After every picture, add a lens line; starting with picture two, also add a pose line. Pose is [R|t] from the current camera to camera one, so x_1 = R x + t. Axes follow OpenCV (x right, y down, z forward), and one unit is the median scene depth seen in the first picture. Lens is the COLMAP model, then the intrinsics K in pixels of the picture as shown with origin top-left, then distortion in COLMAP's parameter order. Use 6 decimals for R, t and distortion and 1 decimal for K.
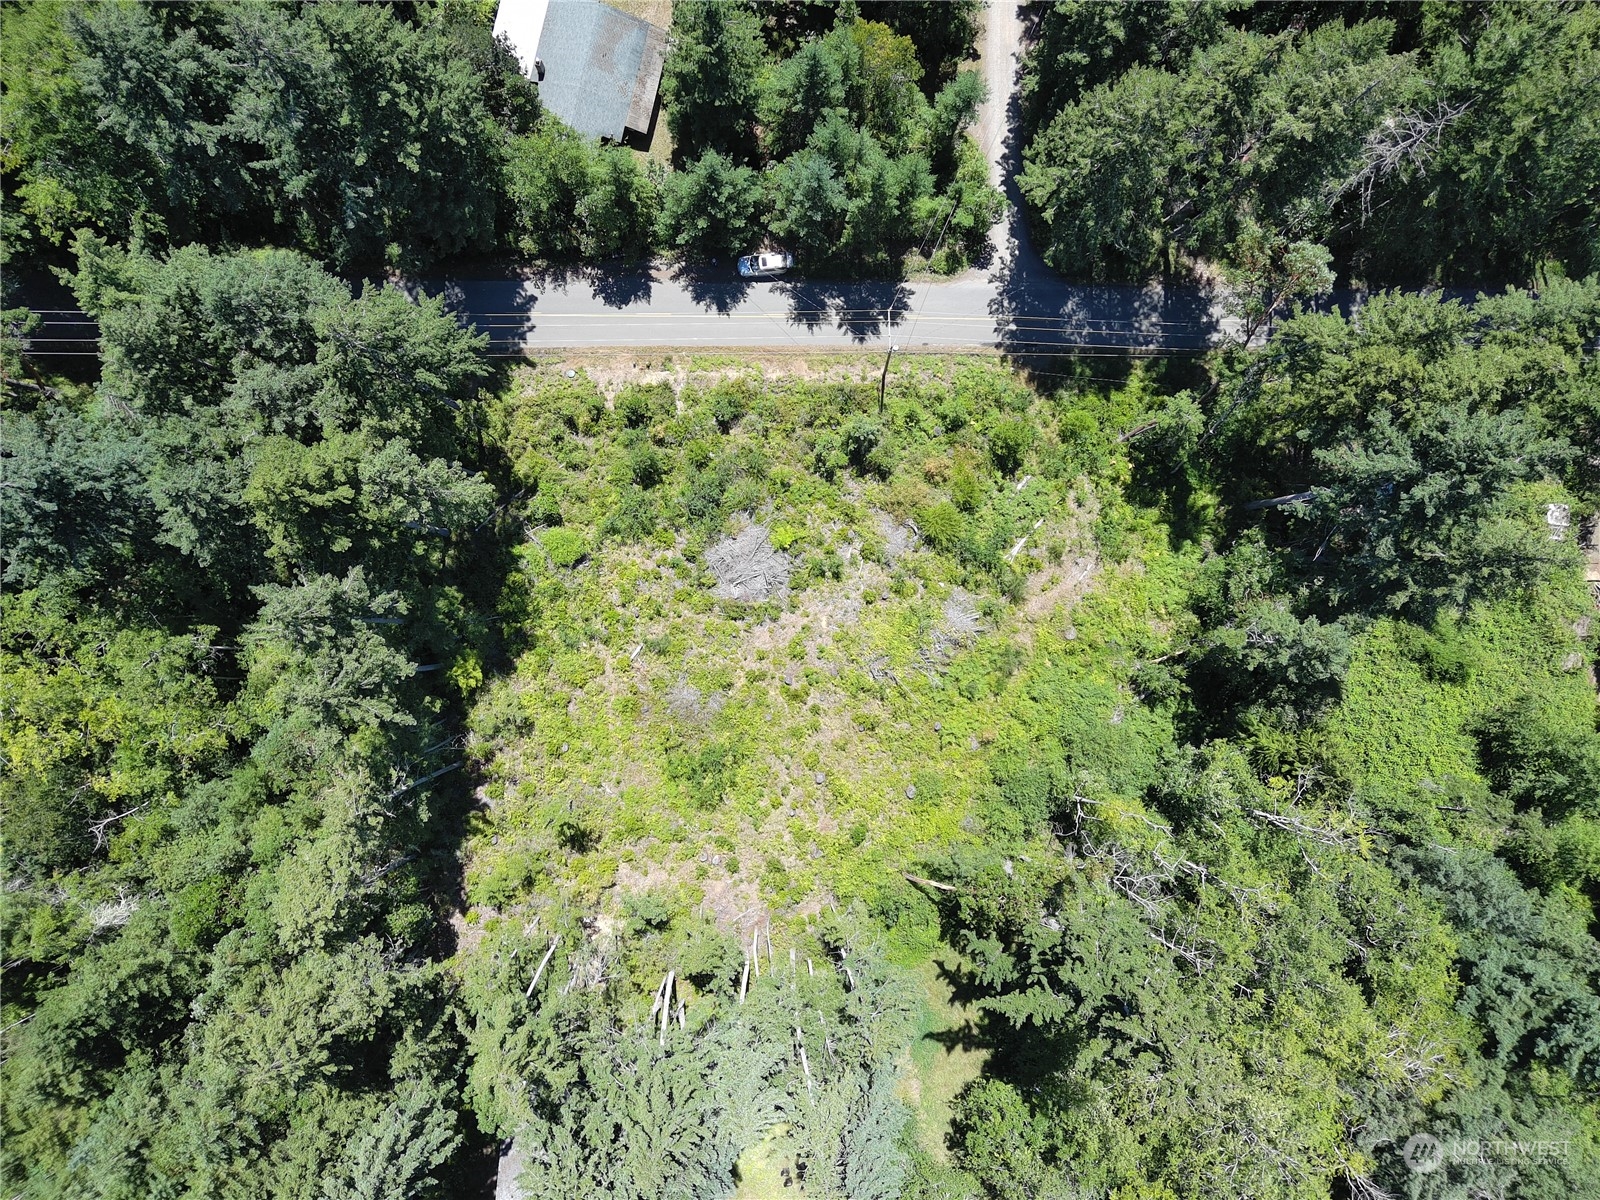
lens RADIAL K [[1086.1, 0, 792.0], [0, 1086.1, 600.2], [0, 0, 1]] dist [0.034946, -0.024655]
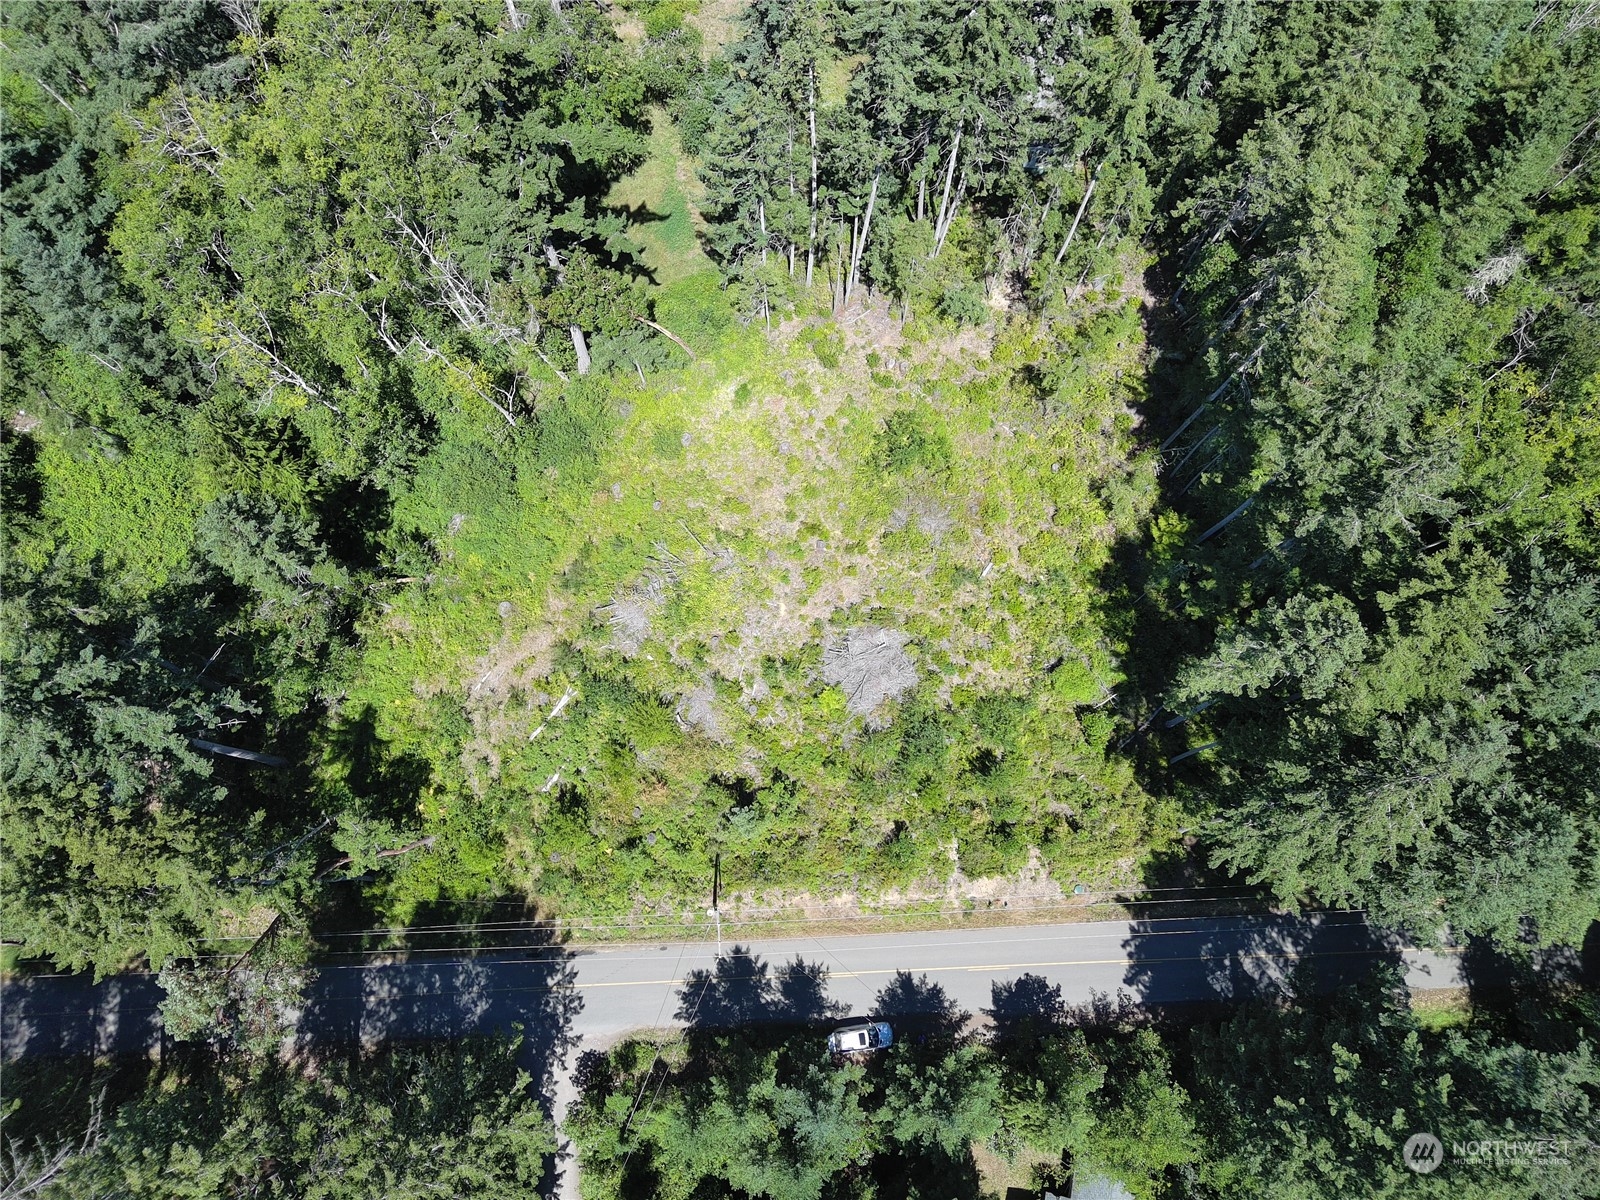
lens RADIAL K [[1086.1, 0, 804.0], [0, 1086.1, 589.6], [0, 0, 1]] dist [0.034946, -0.024655]
pose [[-0.996499, 0.004494, -0.083490, 0.088438], [-0.026896, -0.962707, 0.269206, -0.211645], [-0.079166, 0.270509, 0.959457, 0.122423]]
